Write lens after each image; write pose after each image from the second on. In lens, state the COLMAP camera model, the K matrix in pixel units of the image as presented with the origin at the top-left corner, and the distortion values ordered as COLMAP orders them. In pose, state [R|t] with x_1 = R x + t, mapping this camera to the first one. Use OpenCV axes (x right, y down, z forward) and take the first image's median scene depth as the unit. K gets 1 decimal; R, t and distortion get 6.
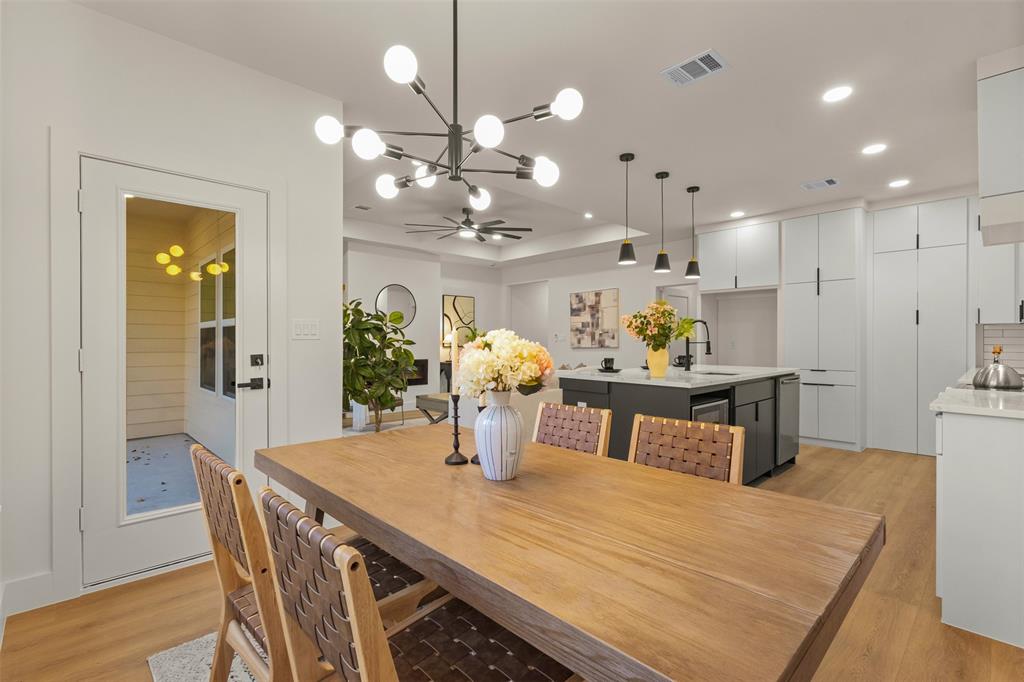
lens RADIAL K [[470.2, 0, 510.3], [0, 470.2, 342.5], [0, 0, 1]] dist [0.000599, 0.001115]
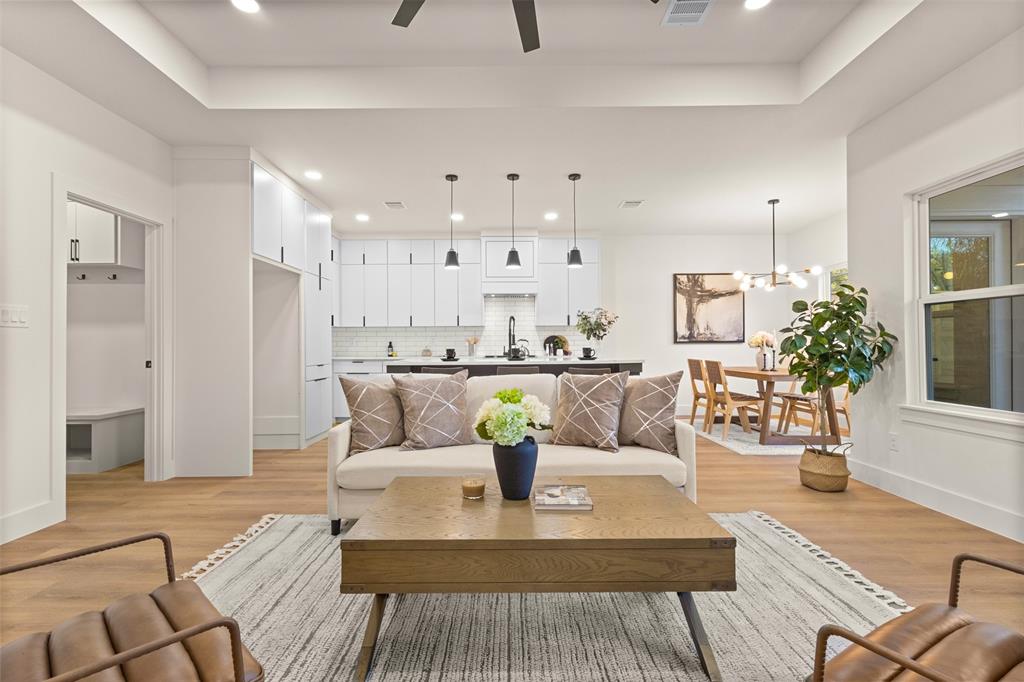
lens RADIAL K [[470.2, 0, 511.0], [0, 470.2, 341.6], [0, 0, 1]] dist [0.000599, 0.001115]
pose [[-0.722687, 0.009564, 0.691109, -0.211313], [0.005344, 0.999952, -0.008249, 0.012414], [-0.691155, -0.002268, -0.722703, 0.920702]]
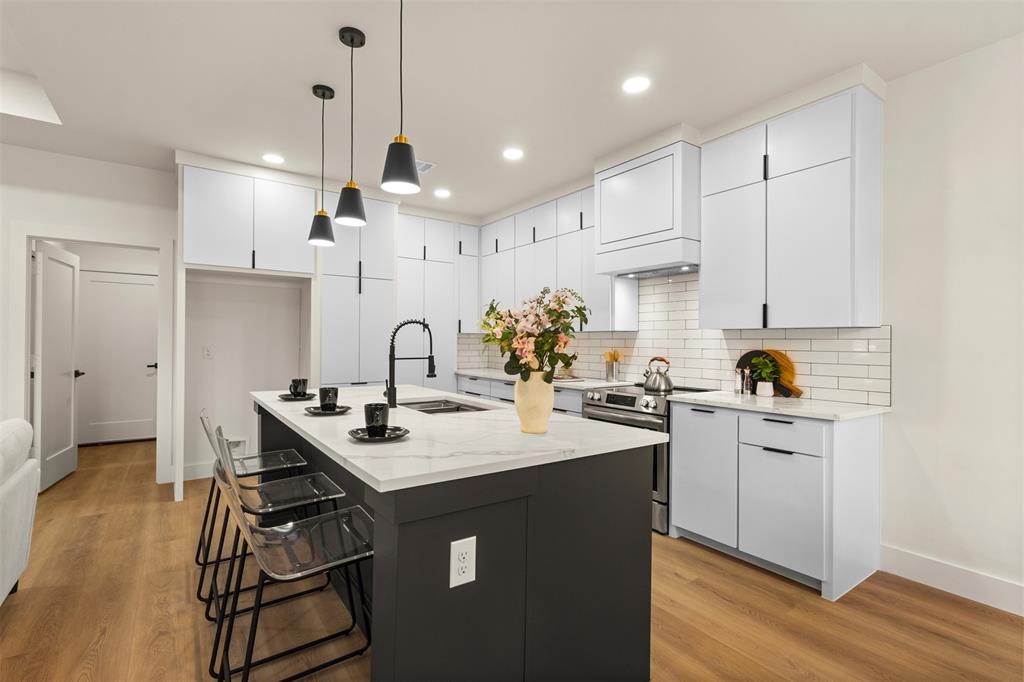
lens RADIAL K [[470.2, 0, 507.5], [0, 470.2, 342.8], [0, 0, 1]] dist [0.000599, 0.001115]
pose [[0.153026, -0.002422, 0.988219, -0.086063], [-0.007048, 0.999969, 0.003542, -0.011144], [-0.988197, -0.007507, 0.153004, 0.388960]]
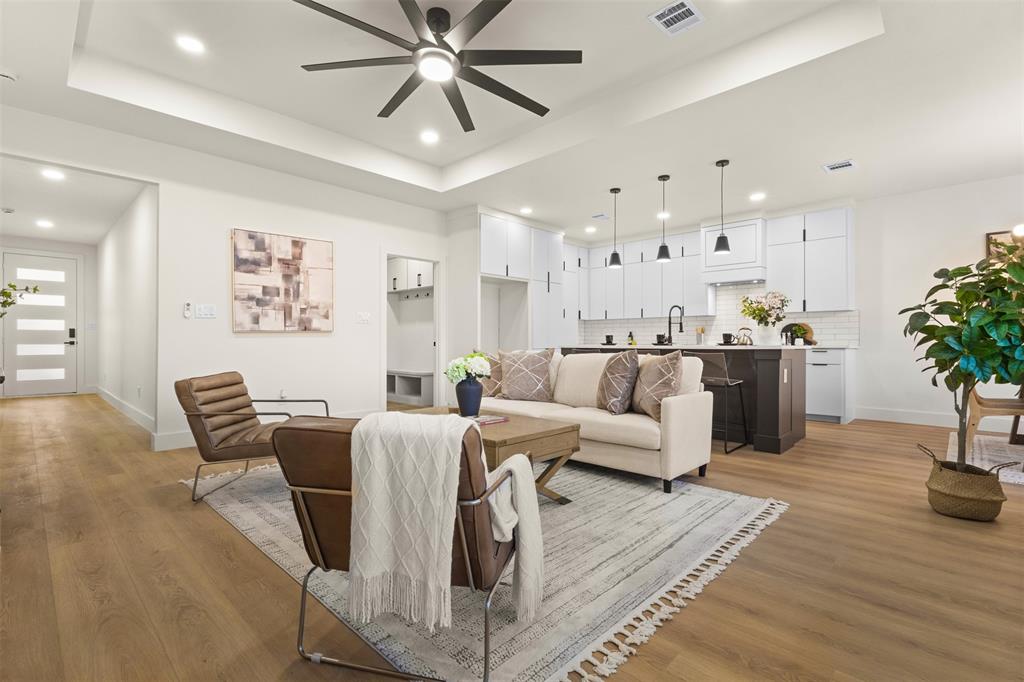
lens RADIAL K [[470.2, 0, 507.7], [0, 470.2, 343.3], [0, 0, 1]] dist [0.000599, 0.001115]
pose [[-0.036855, -0.004855, 0.999309, -0.429253], [0.000608, 0.999988, 0.004880, 0.023609], [-0.999320, 0.000787, -0.036851, 0.743033]]
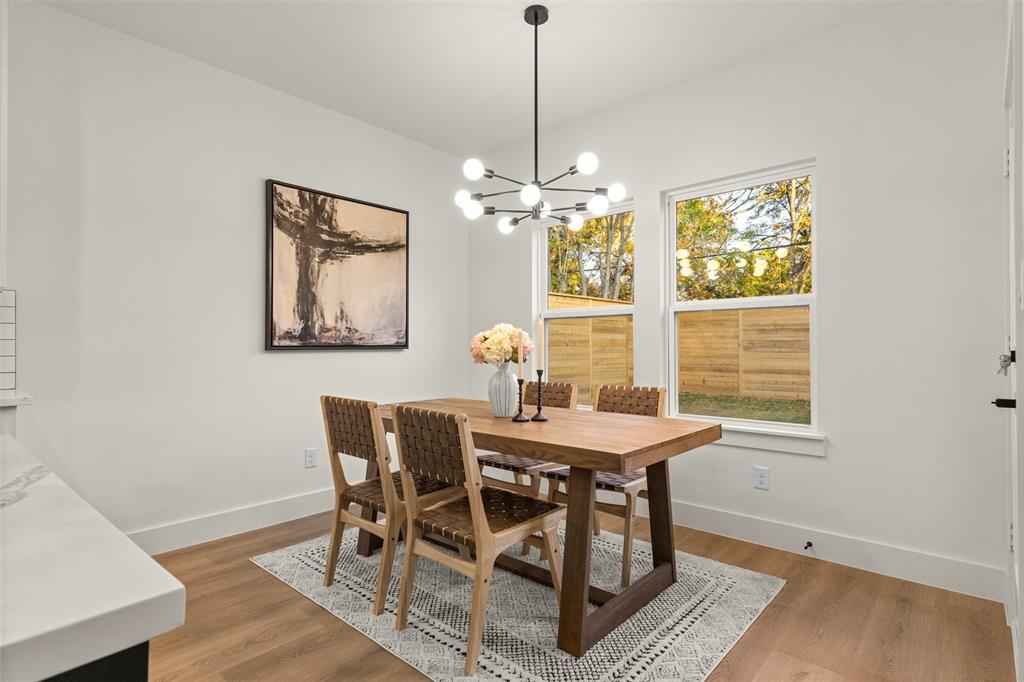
lens RADIAL K [[519.2, 0, 511.4], [0, 519.2, 342.0], [0, 0, 1]] dist [0.004453, 0.000154]
pose [[-0.997230, -0.000889, -0.074368, 0.014105], [-0.000303, 0.999969, -0.007884, 0.007130], [0.074373, -0.007840, -0.997200, 0.492398]]
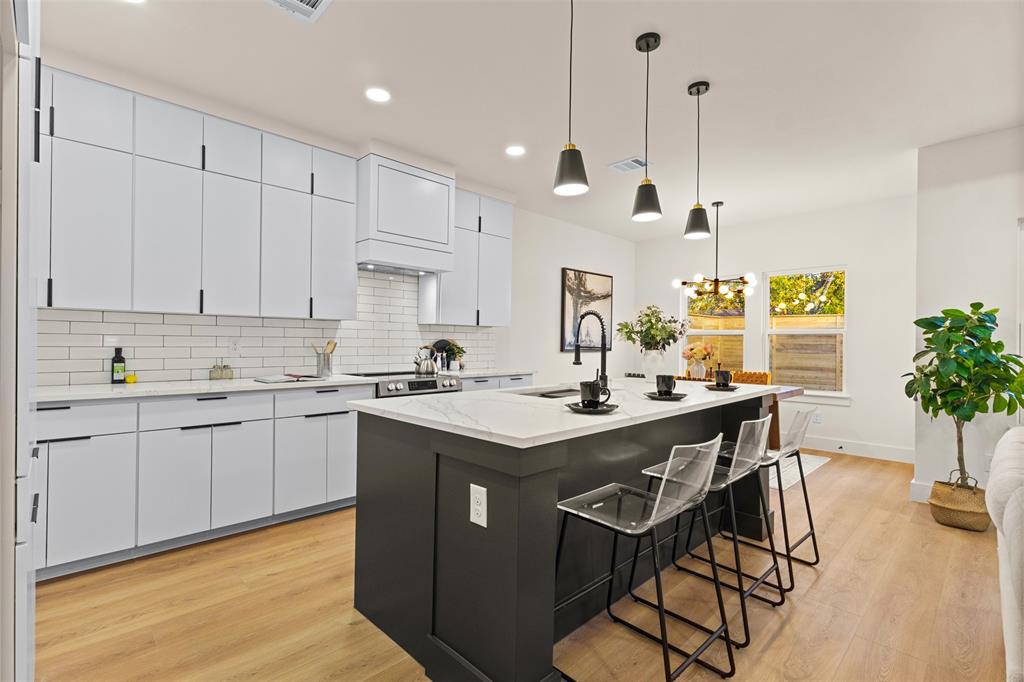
lens RADIAL K [[470.2, 0, 509.6], [0, 470.2, 344.6], [0, 0, 1]] dist [0.000599, 0.001115]
pose [[-0.999912, -0.011277, -0.006918, 0.252440], [-0.011304, 0.999928, 0.003912, -0.002360], [0.006873, 0.003990, -0.999968, 0.804492]]
